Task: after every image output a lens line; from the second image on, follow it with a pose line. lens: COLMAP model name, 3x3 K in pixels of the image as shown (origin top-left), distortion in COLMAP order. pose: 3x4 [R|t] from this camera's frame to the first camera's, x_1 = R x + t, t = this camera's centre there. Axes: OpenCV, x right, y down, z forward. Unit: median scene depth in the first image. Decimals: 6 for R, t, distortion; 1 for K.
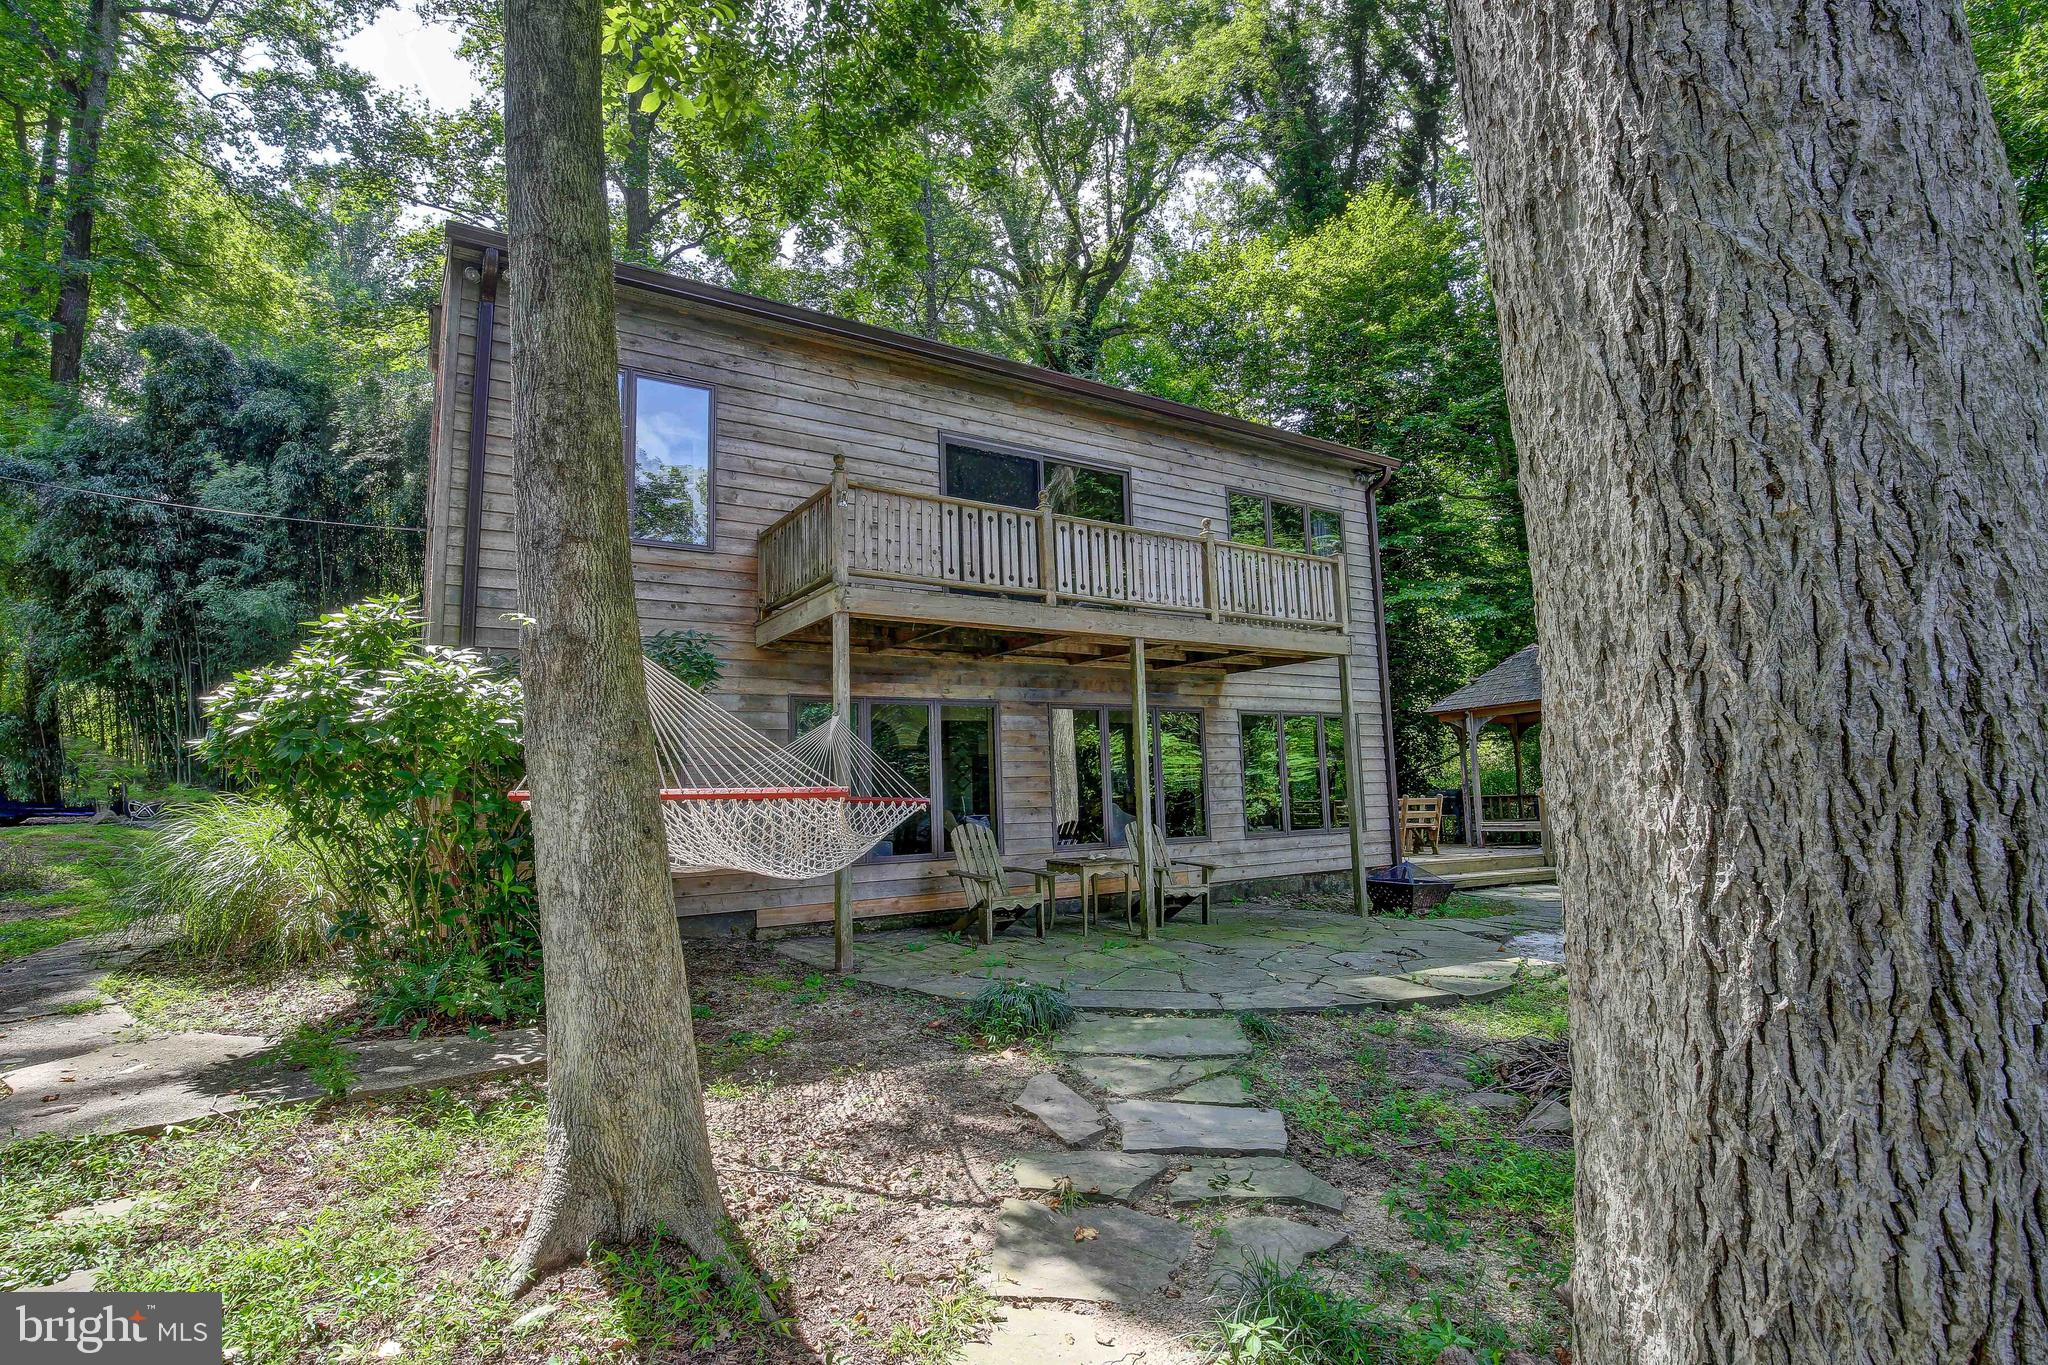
lens RADIAL K [[970.4, 0, 1012.2], [0, 970.4, 680.8], [0, 0, 1]] dist [-0.035944, 0.008001]
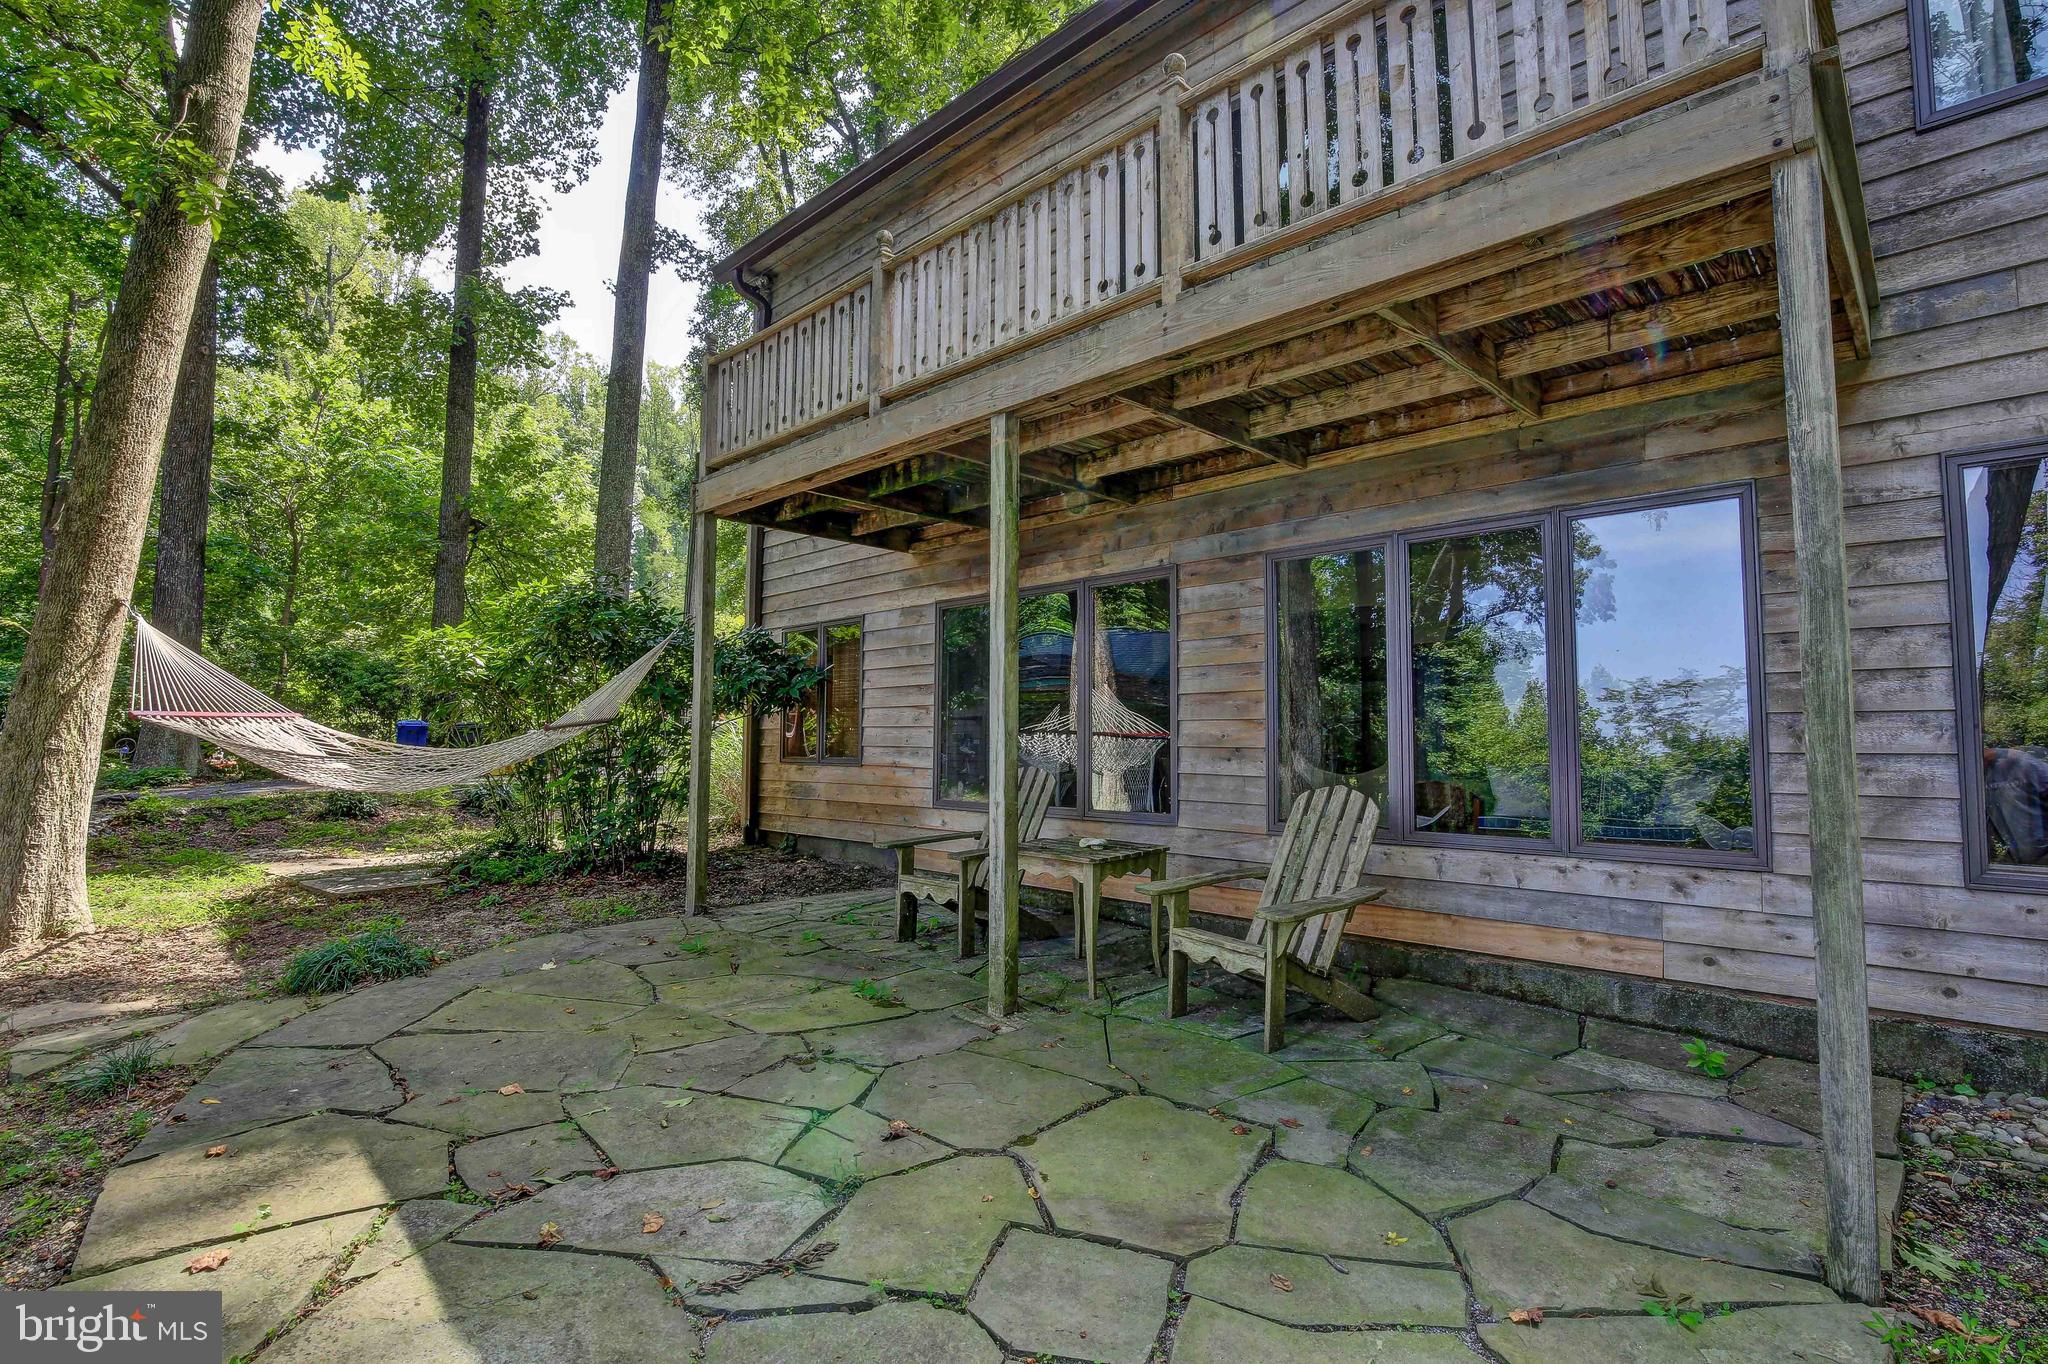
lens RADIAL K [[970.4, 0, 1012.2], [0, 970.4, 680.3], [0, 0, 1]] dist [-0.035944, 0.008001]
pose [[0.218879, -0.031967, -0.975228, 0.480378], [0.103524, 0.994583, -0.009367, 0.076735], [0.970245, -0.098909, 0.221003, 0.686906]]
